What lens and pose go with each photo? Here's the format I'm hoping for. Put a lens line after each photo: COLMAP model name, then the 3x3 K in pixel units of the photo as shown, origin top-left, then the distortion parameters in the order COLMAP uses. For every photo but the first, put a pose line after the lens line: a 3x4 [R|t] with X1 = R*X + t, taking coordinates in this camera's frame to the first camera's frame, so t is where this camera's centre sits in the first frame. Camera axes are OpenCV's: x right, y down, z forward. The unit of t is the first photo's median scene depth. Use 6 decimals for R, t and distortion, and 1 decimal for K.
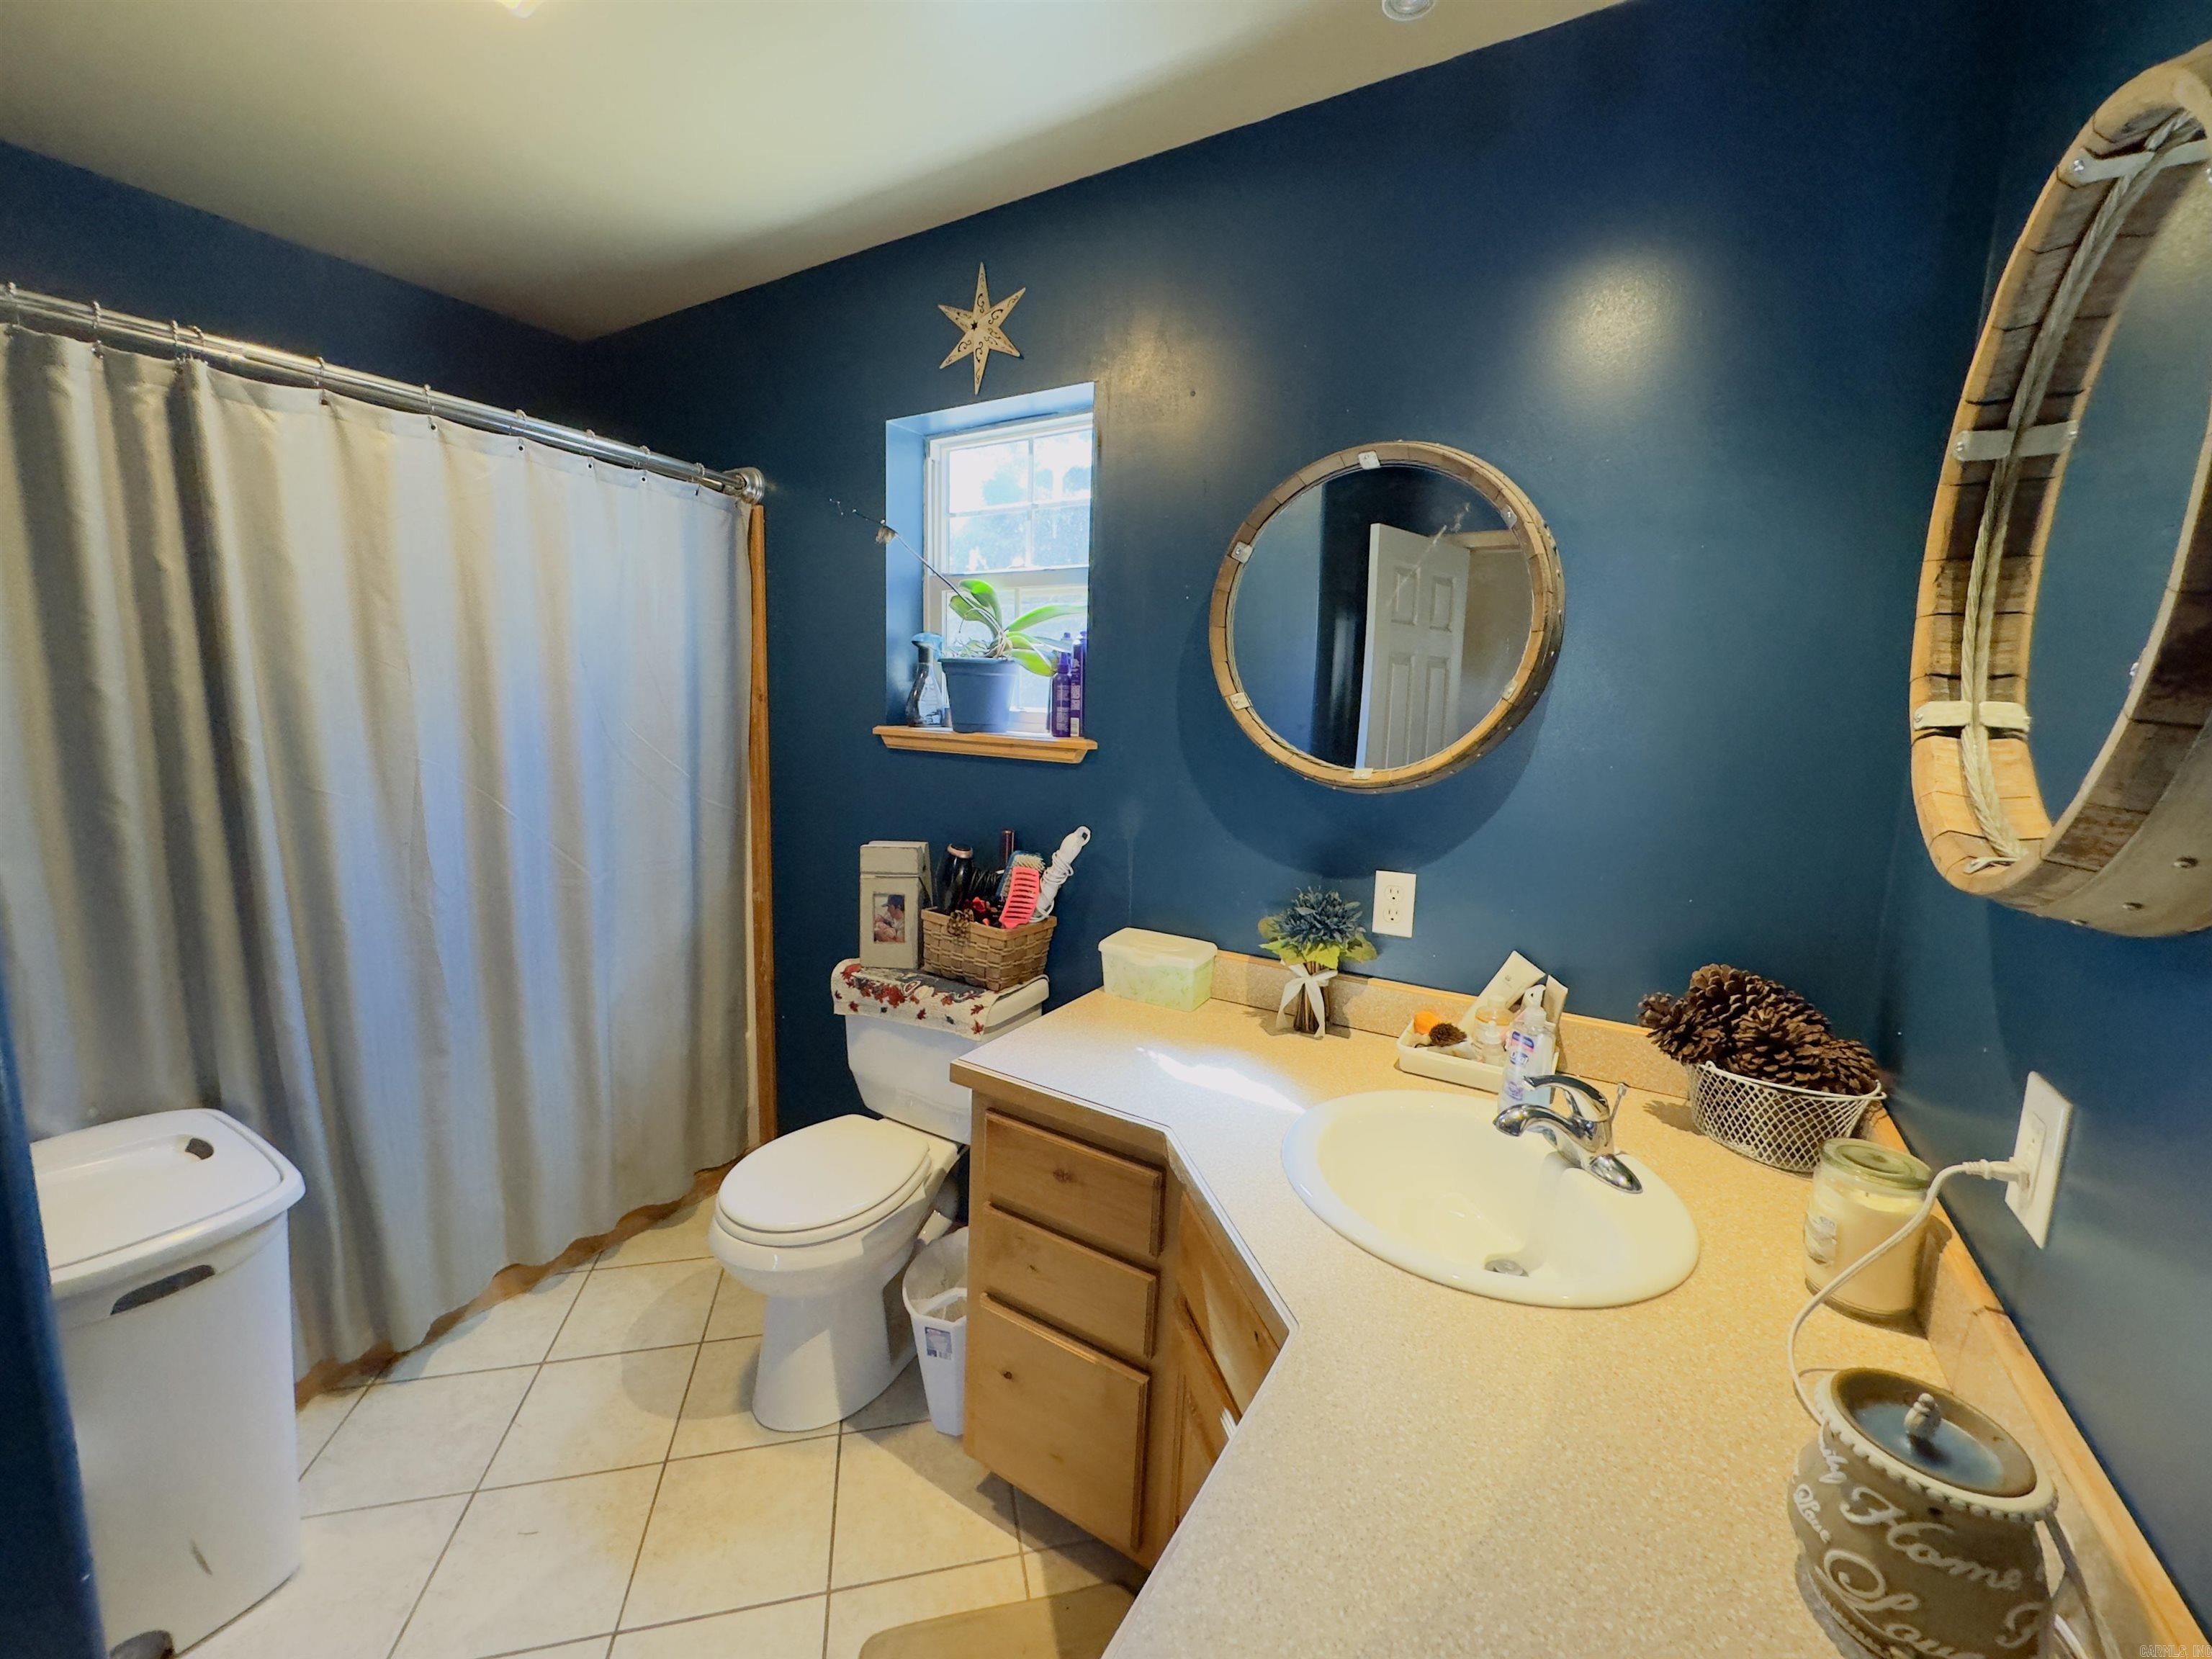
lens RADIAL K [[881.4, 0, 1108.3], [0, 881.4, 823.5], [0, 0, 1]] dist [-0.001584, -0.000400]
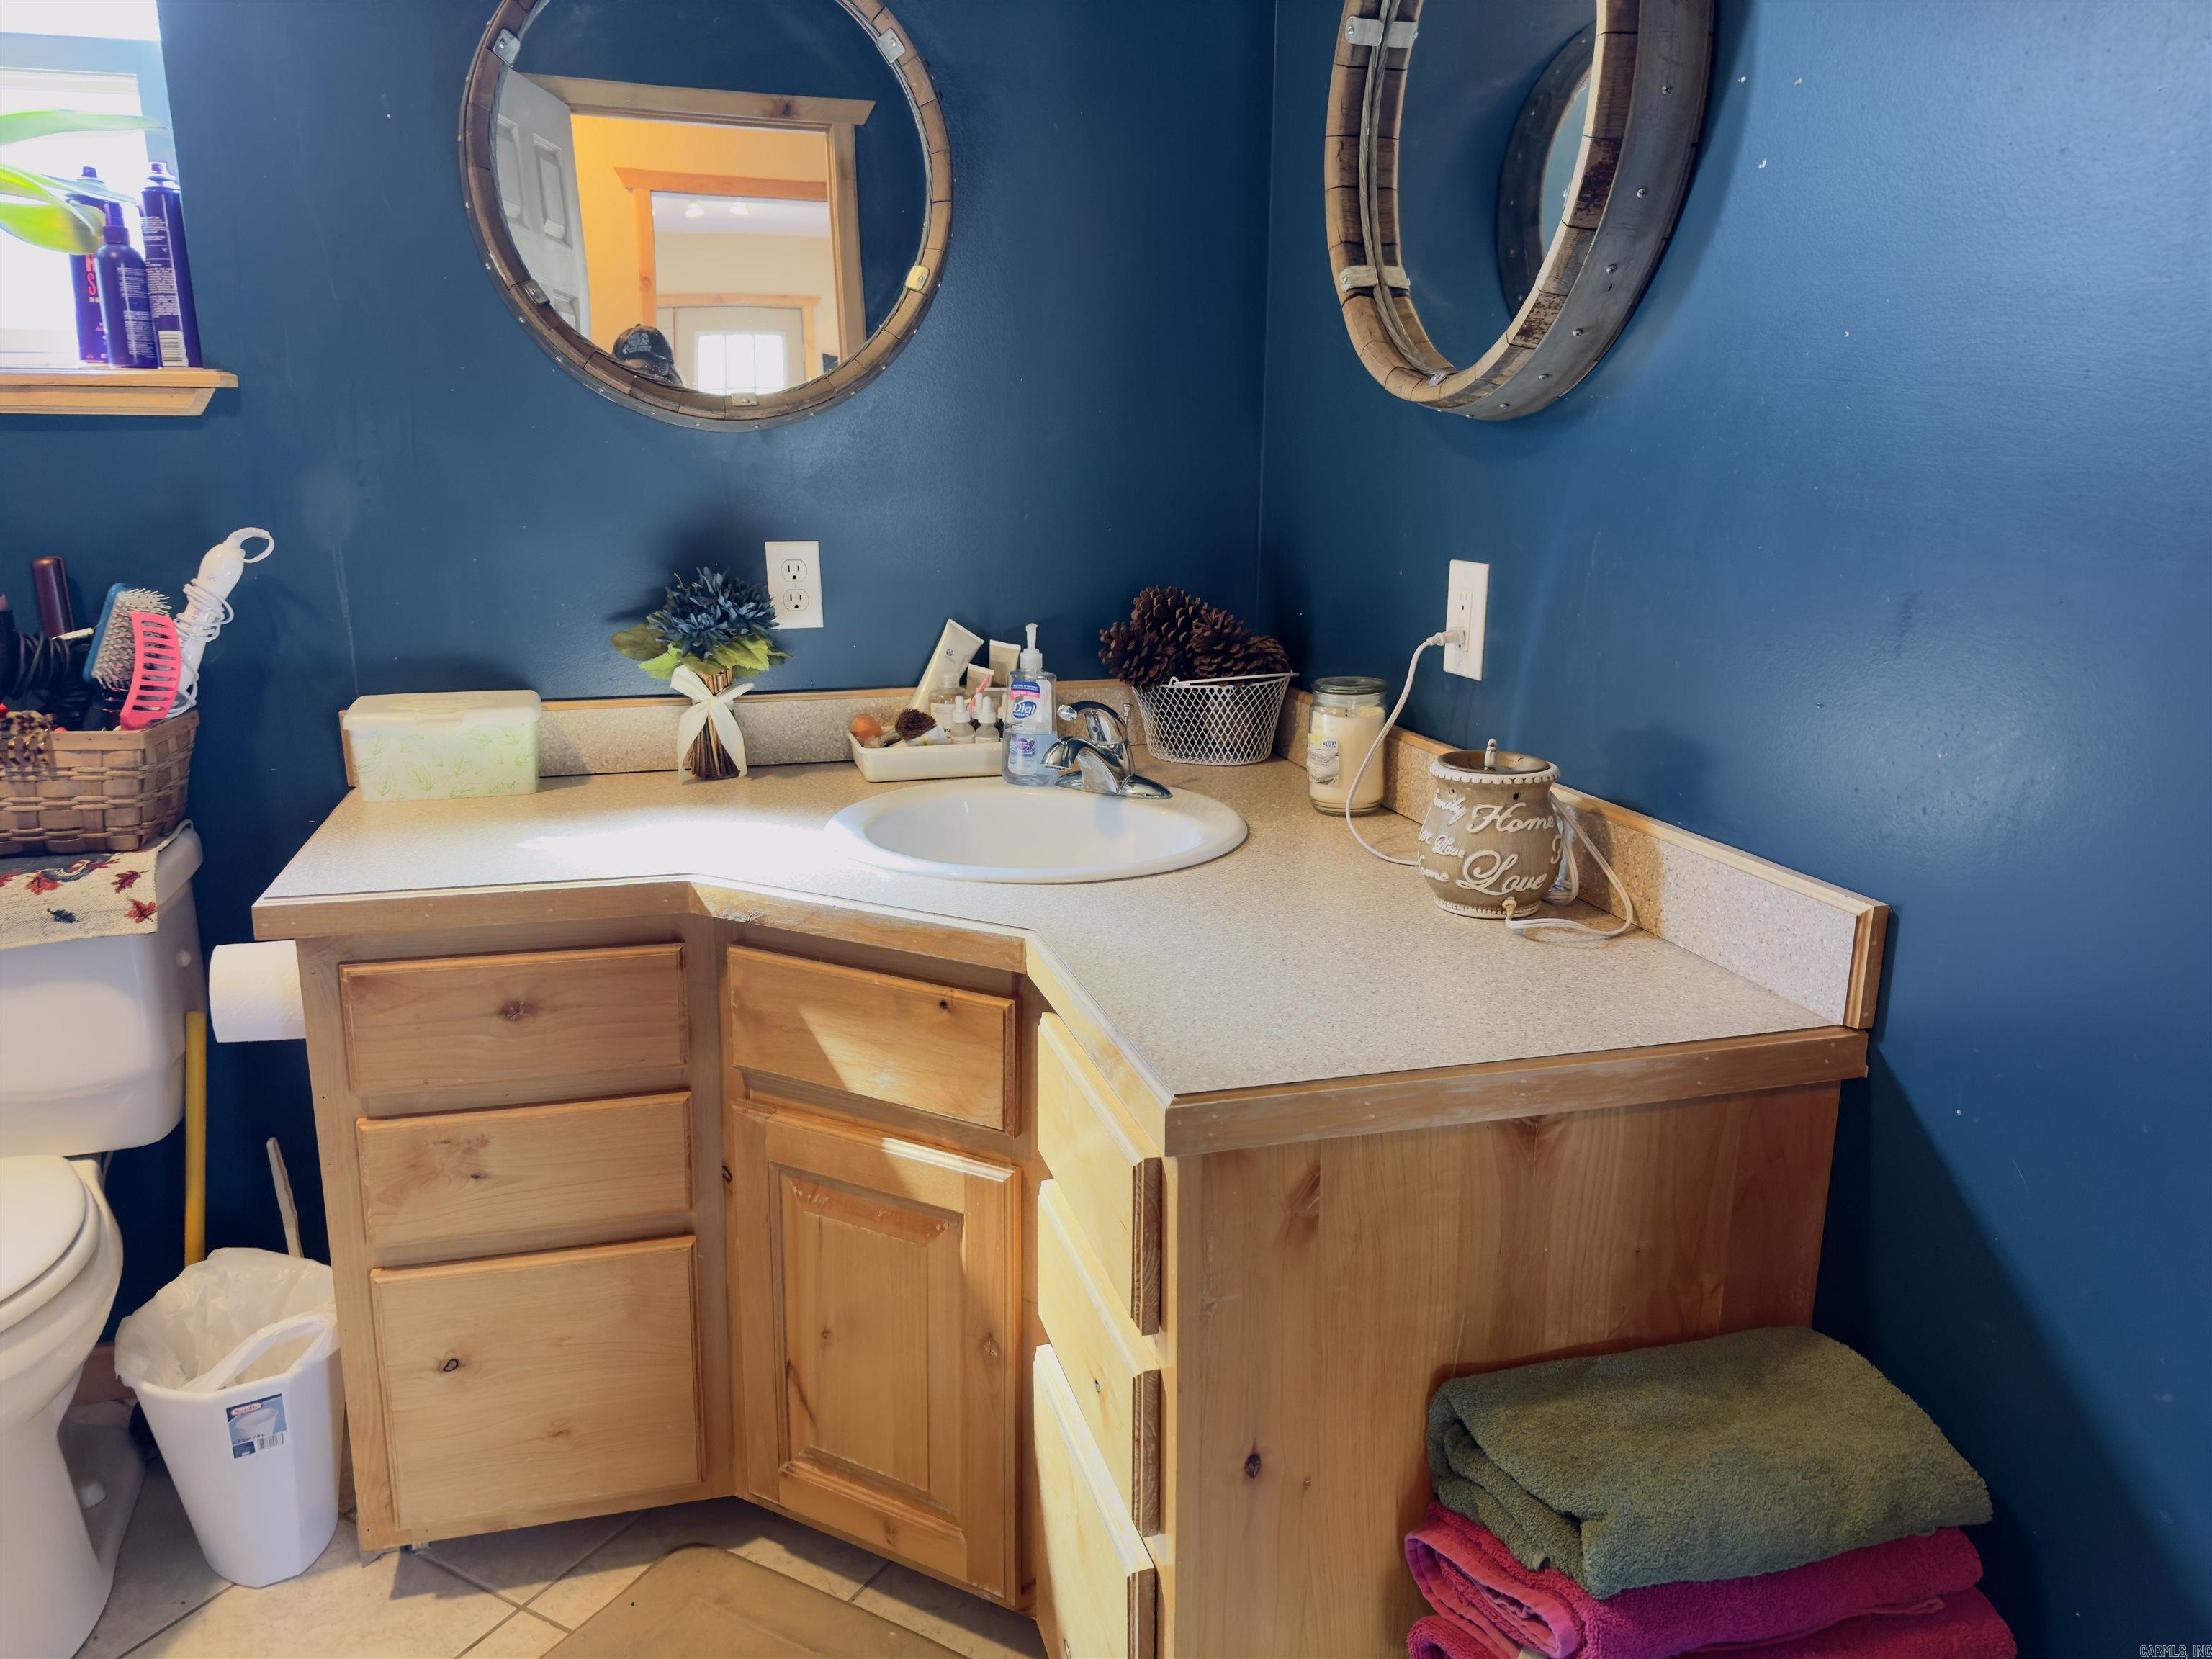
lens RADIAL K [[1556.9, 0, 1102.1], [0, 1556.9, 839.0], [0, 0, 1]] dist [0.075609, -0.089734]
pose [[0.677969, -0.204198, 0.706160, -0.401287], [0.123669, 0.978635, 0.164256, 0.097506], [-0.724614, -0.024031, 0.688736, -0.087096]]
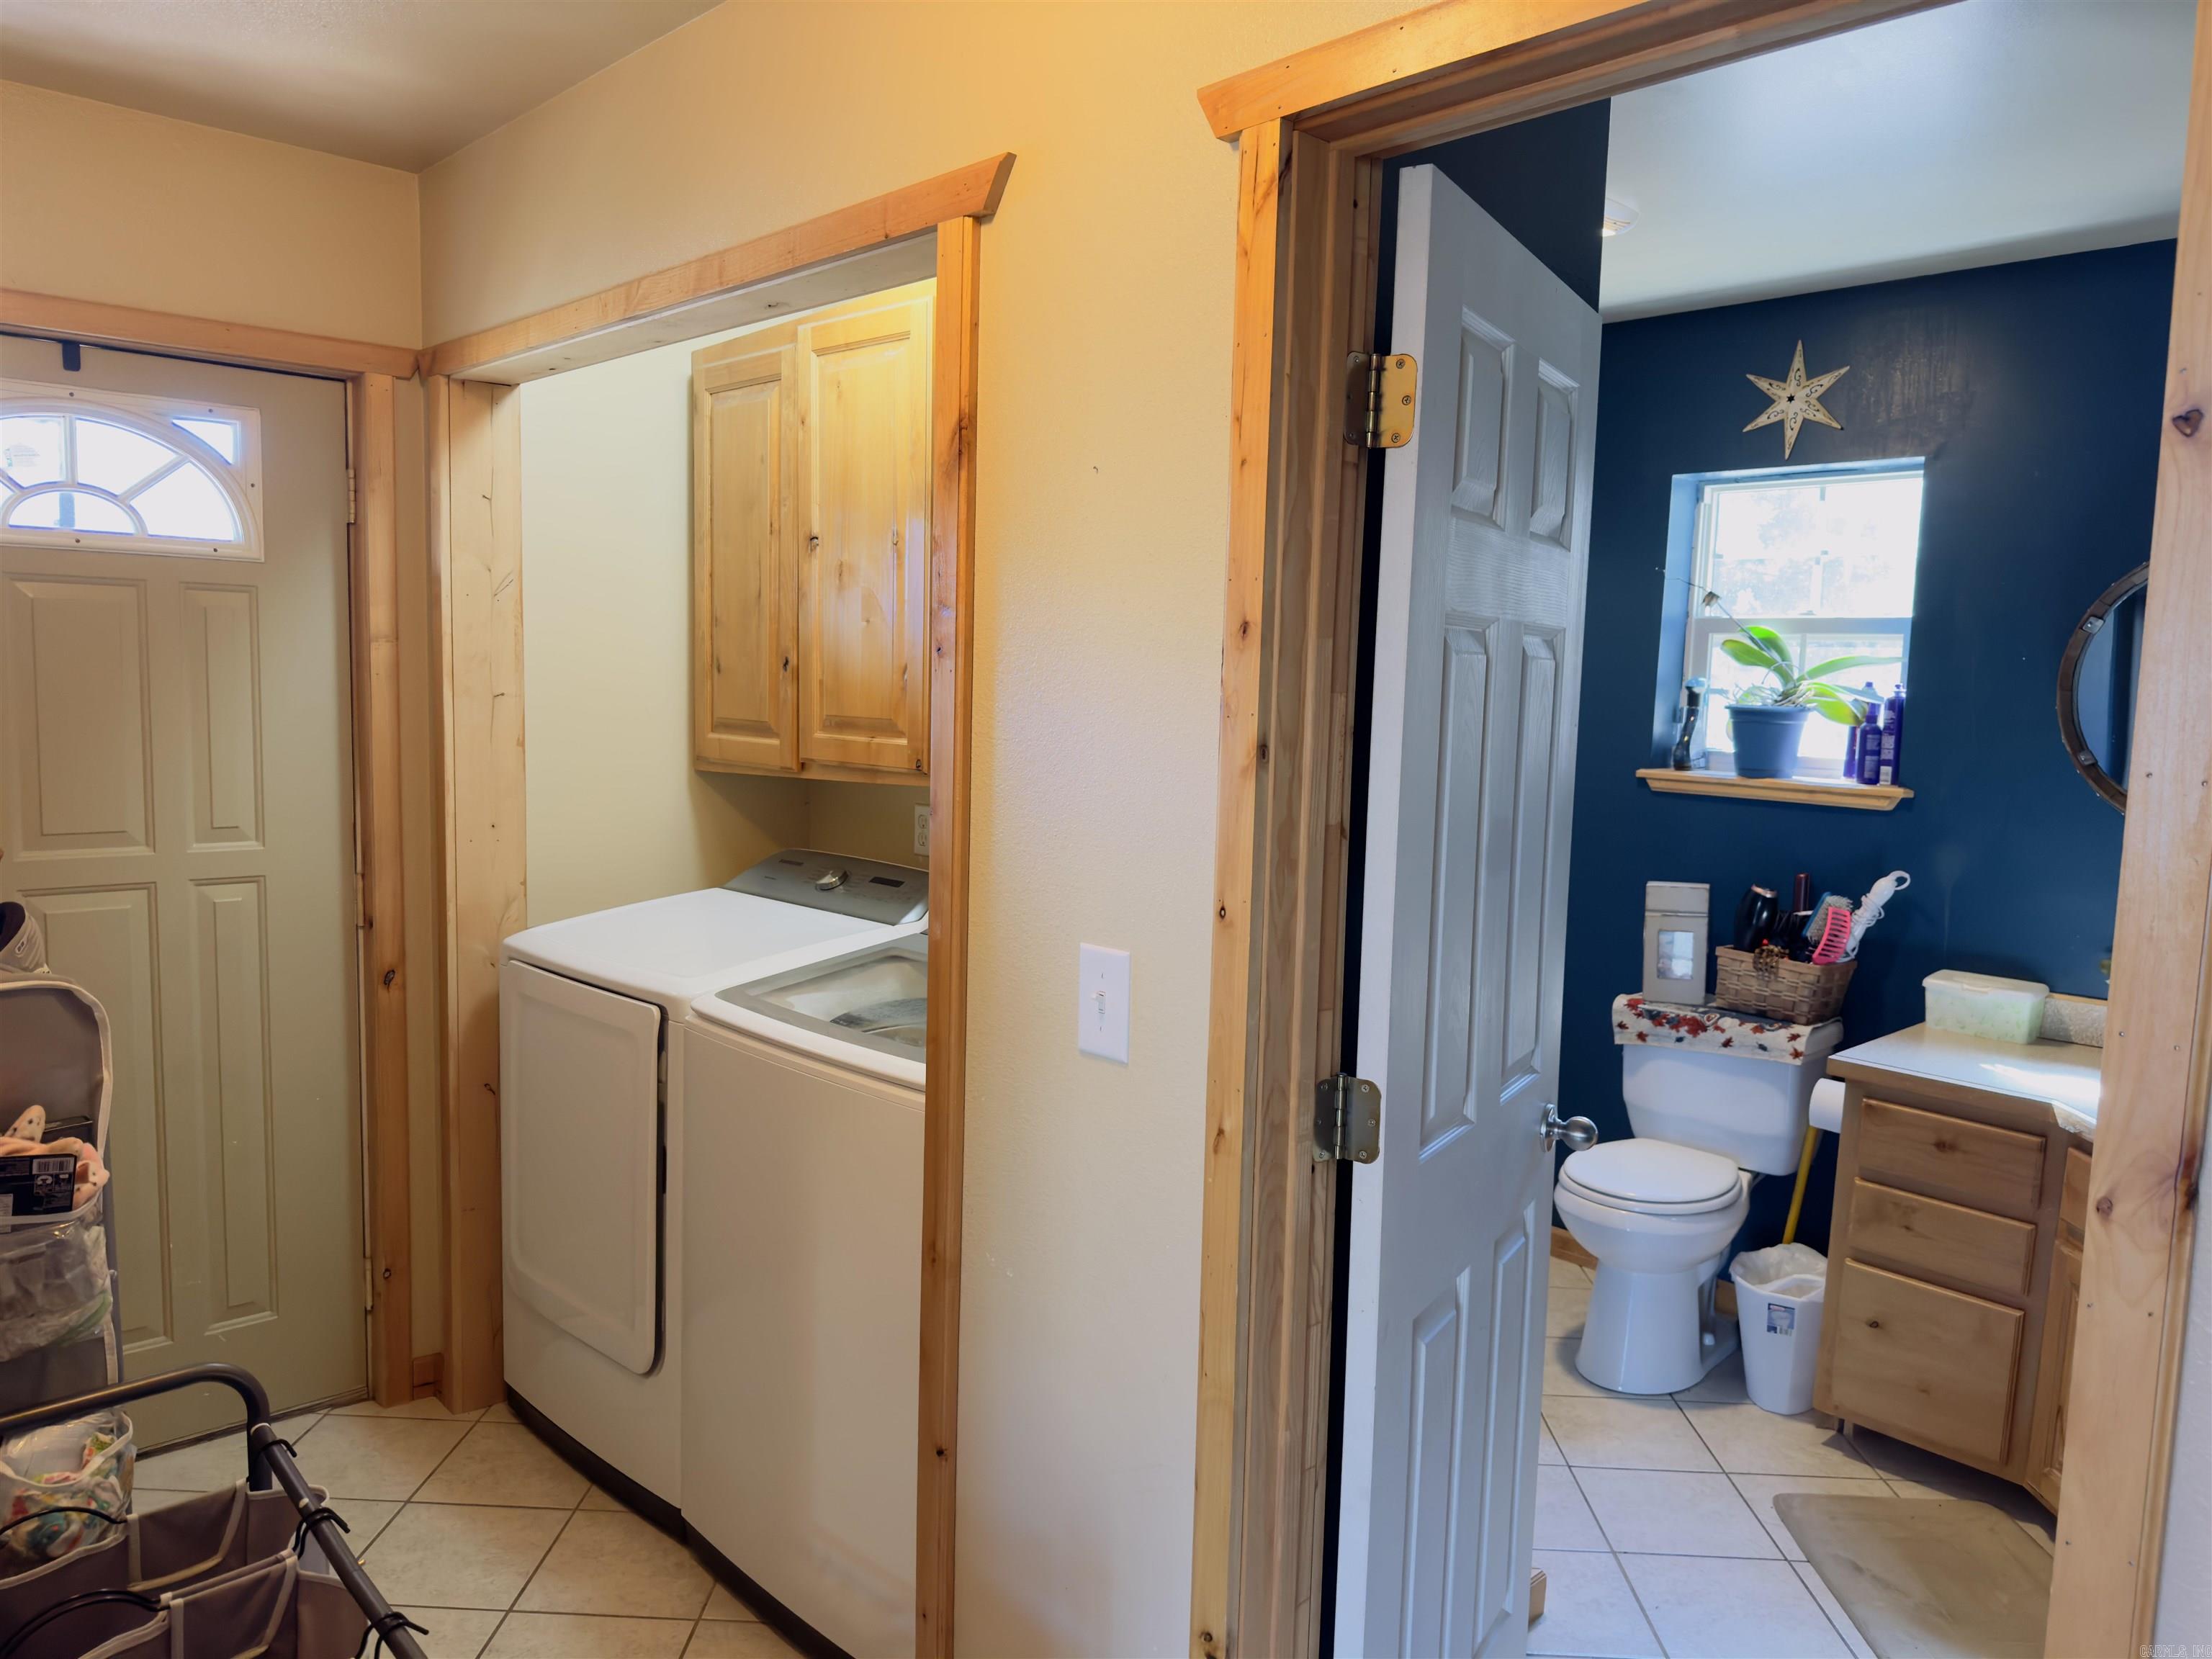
lens RADIAL K [[1571.0, 0, 1094.8], [0, 1571.0, 836.2], [0, 0, 1]] dist [0.010635, -0.041234]
pose [[0.965158, 0.027791, -0.260187, -0.457532], [-0.039877, 0.998351, -0.041287, 0.076073], [0.258611, 0.050224, 0.964675, -1.028689]]
